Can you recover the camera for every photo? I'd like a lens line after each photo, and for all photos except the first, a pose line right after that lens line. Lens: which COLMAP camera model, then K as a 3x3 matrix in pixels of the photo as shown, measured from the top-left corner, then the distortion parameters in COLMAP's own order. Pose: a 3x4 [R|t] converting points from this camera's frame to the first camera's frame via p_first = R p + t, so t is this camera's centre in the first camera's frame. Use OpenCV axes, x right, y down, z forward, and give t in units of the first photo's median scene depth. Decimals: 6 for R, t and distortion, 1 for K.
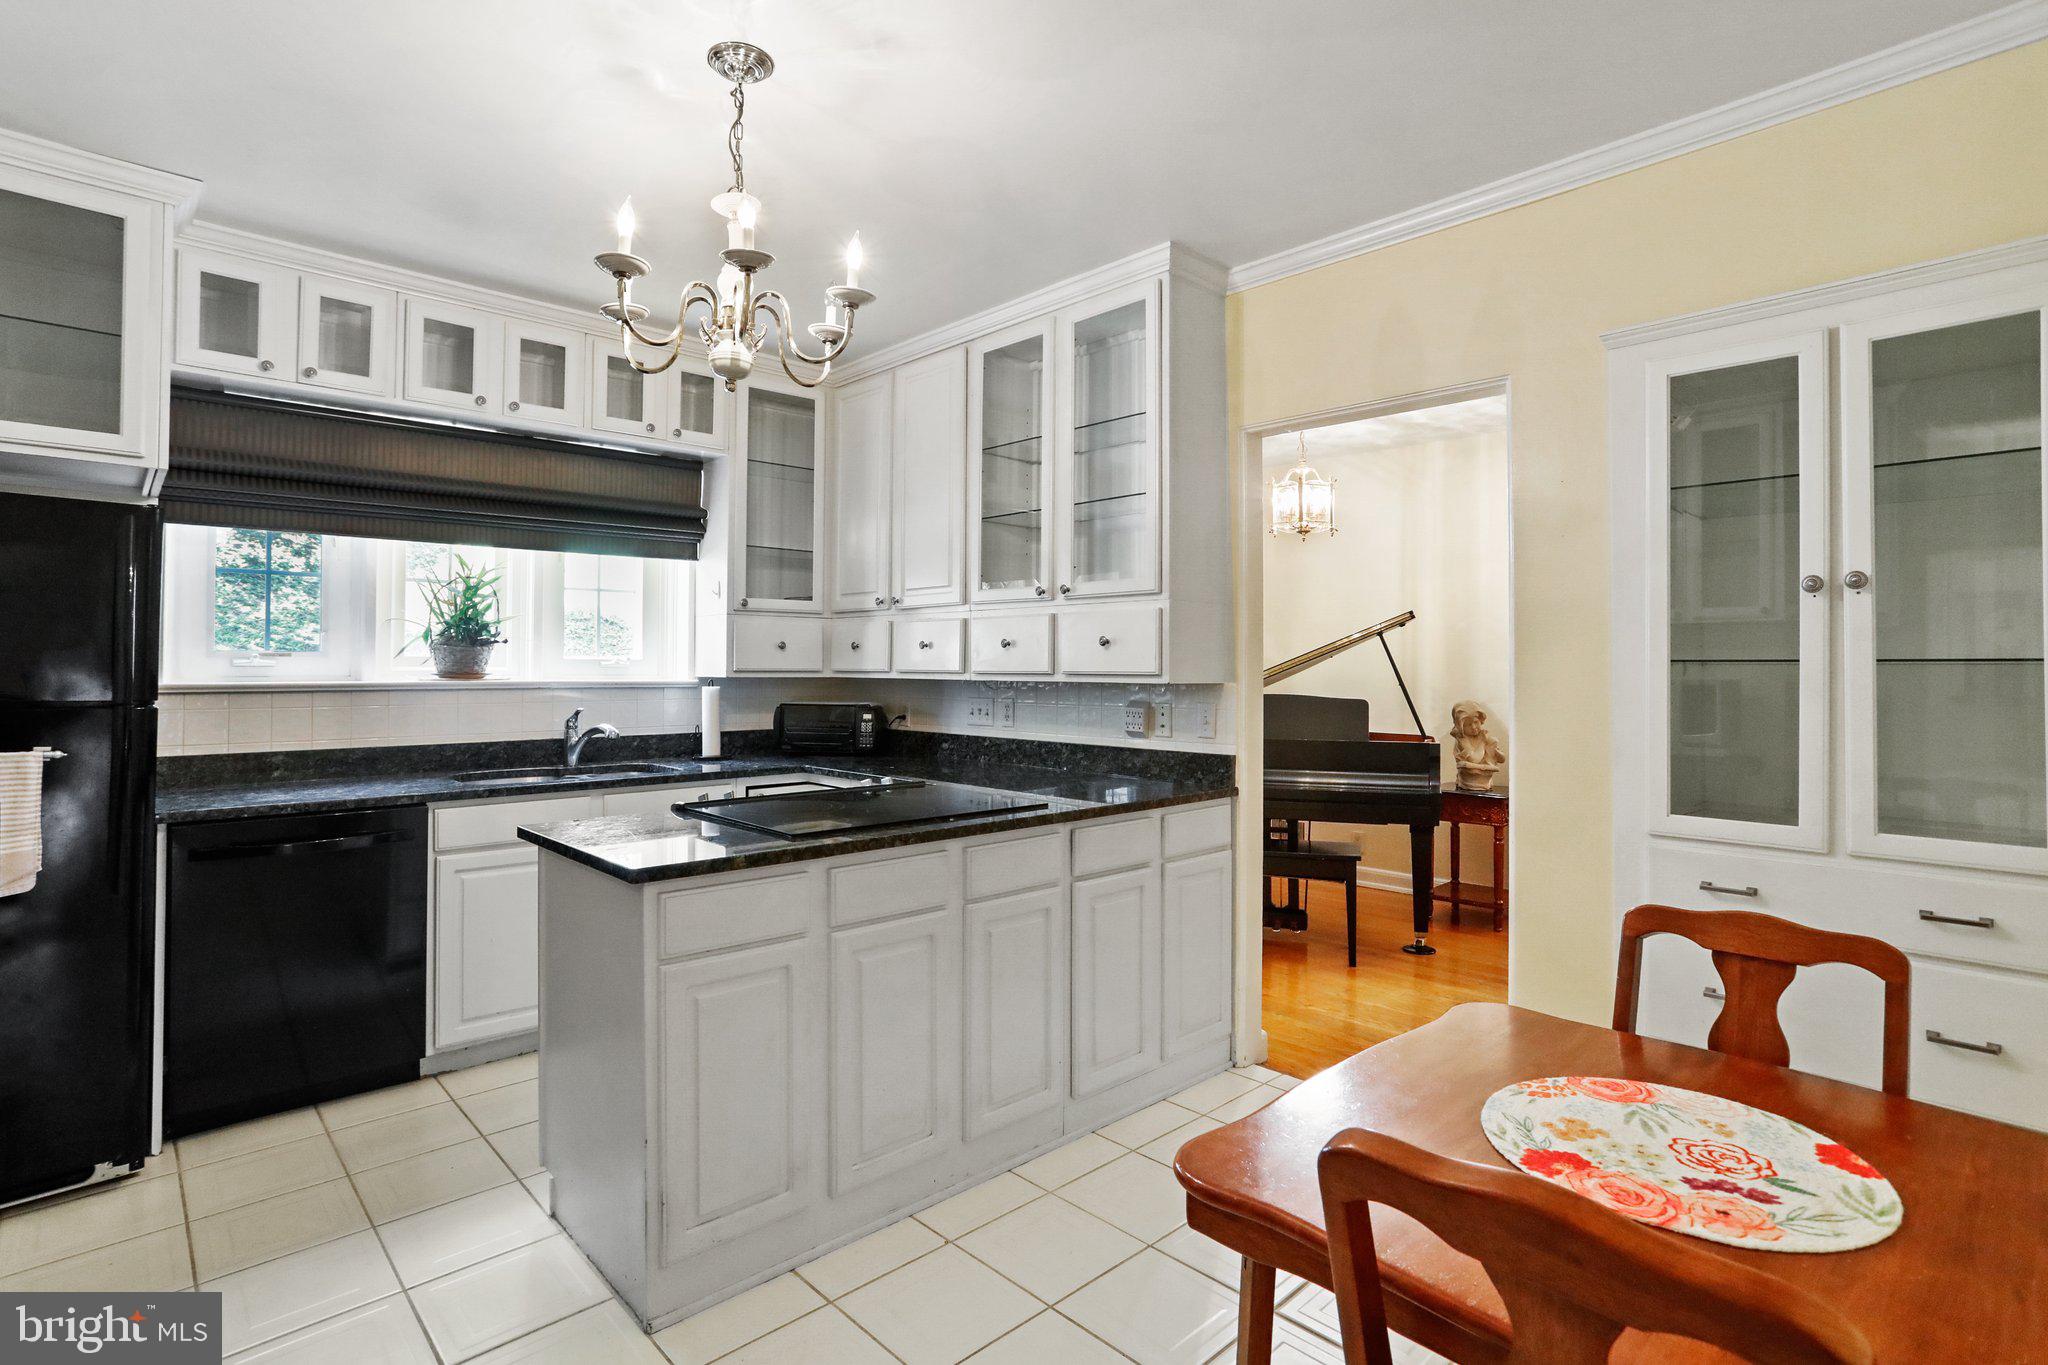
lens RADIAL K [[1001.1, 0, 1024.8], [0, 1001.1, 672.6], [0, 0, 1]] dist [-0.056783, 0.030430]
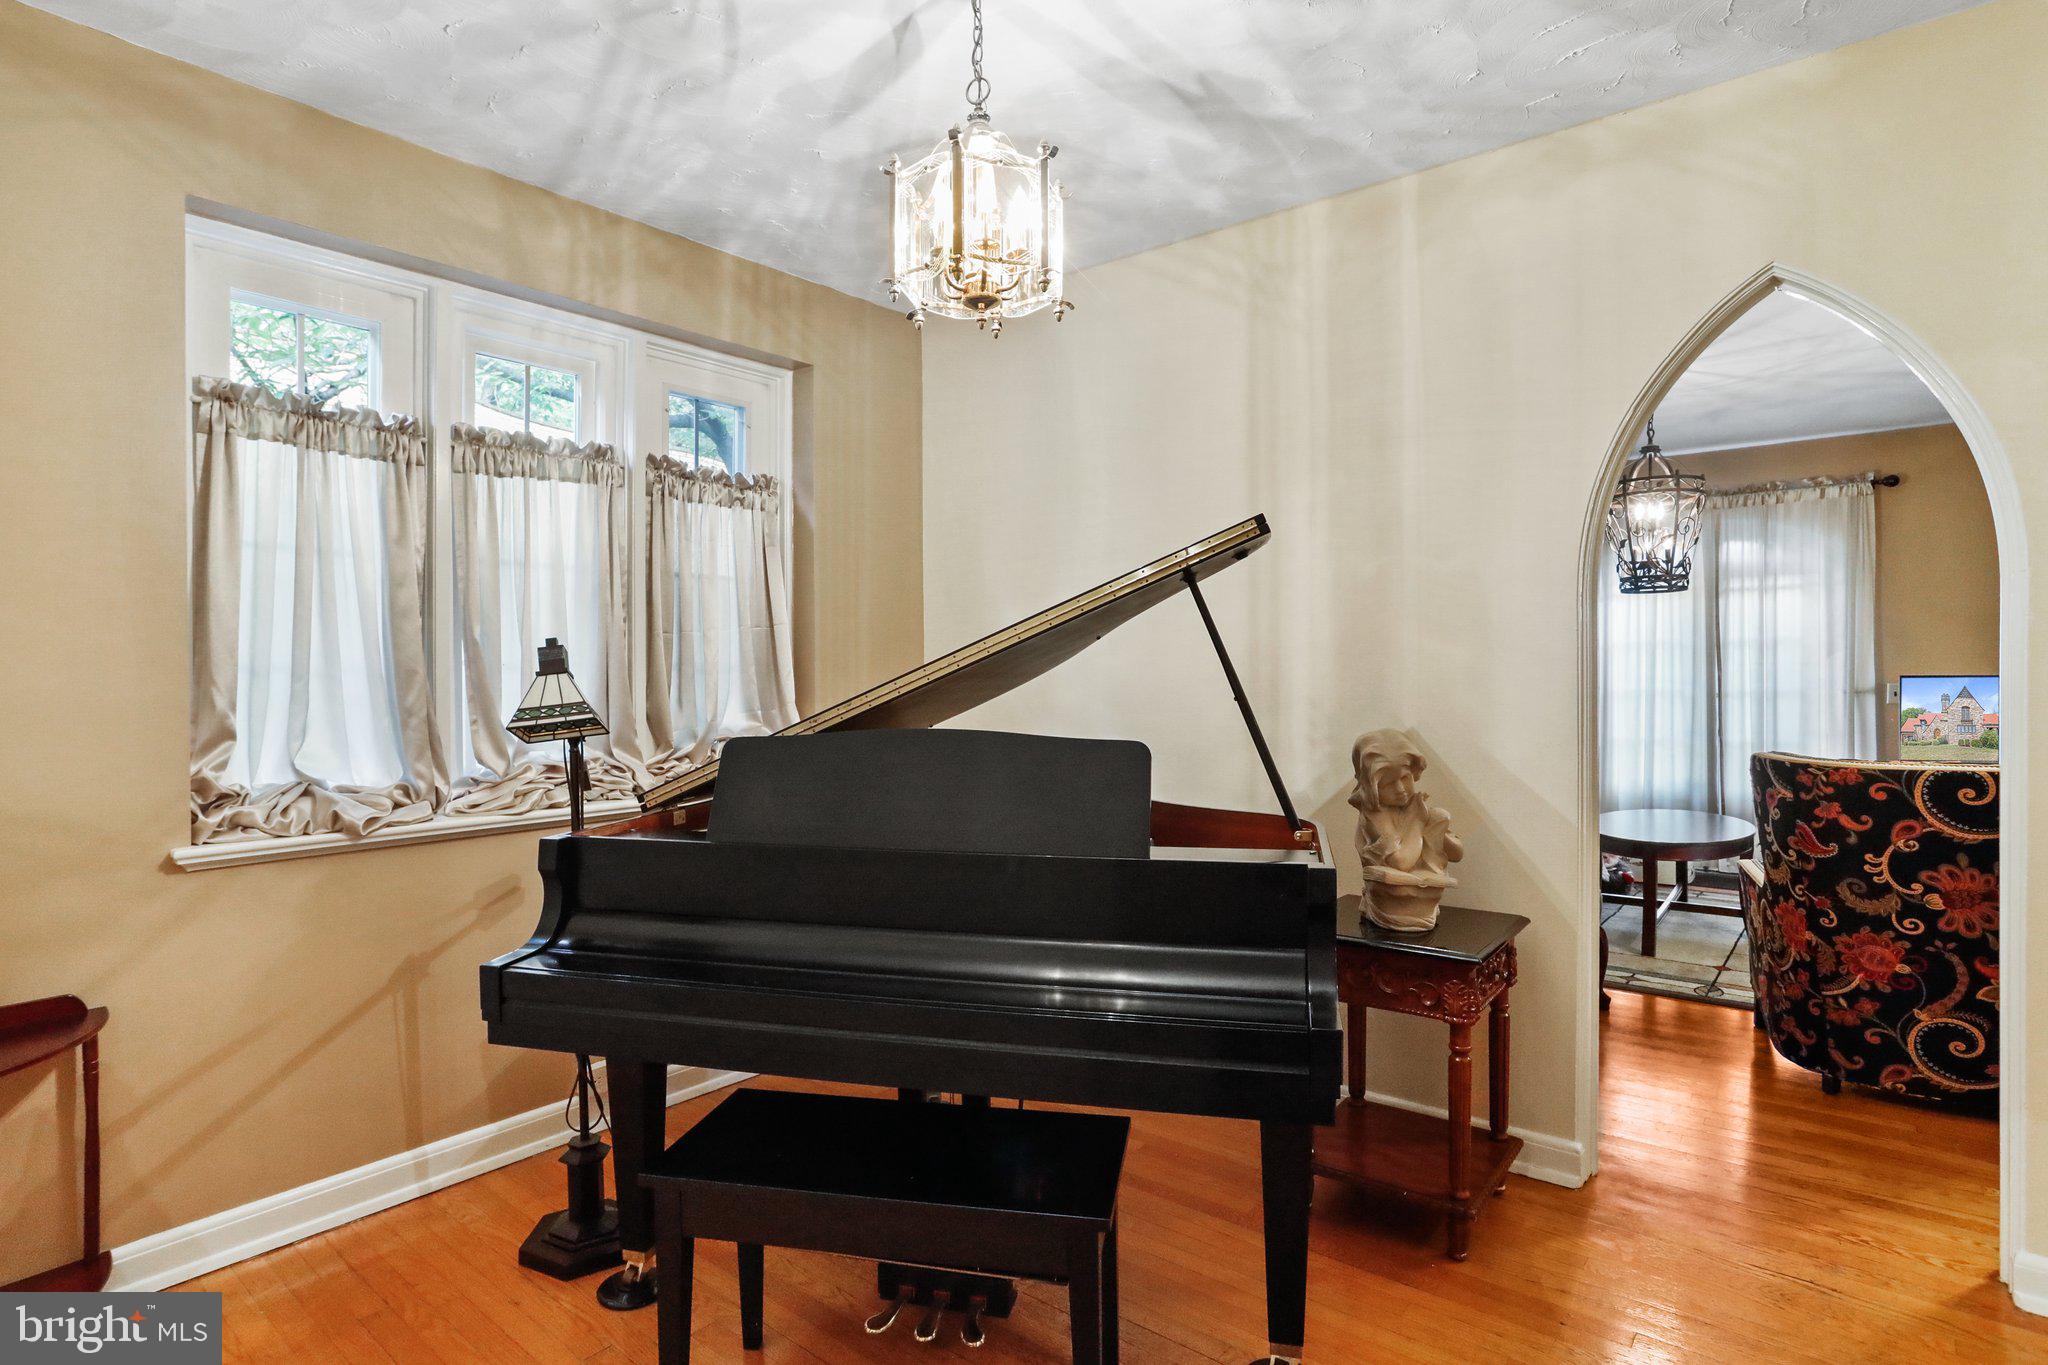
lens RADIAL K [[1071.0, 0, 1026.5], [0, 1071.0, 730.9], [0, 0, 1]] dist [-0.055260, 0.027607]
pose [[0.990568, -0.025368, 0.134656, 0.221067], [0.018077, 0.998318, 0.055090, -0.000814], [-0.135827, -0.052136, 0.989360, 0.547190]]
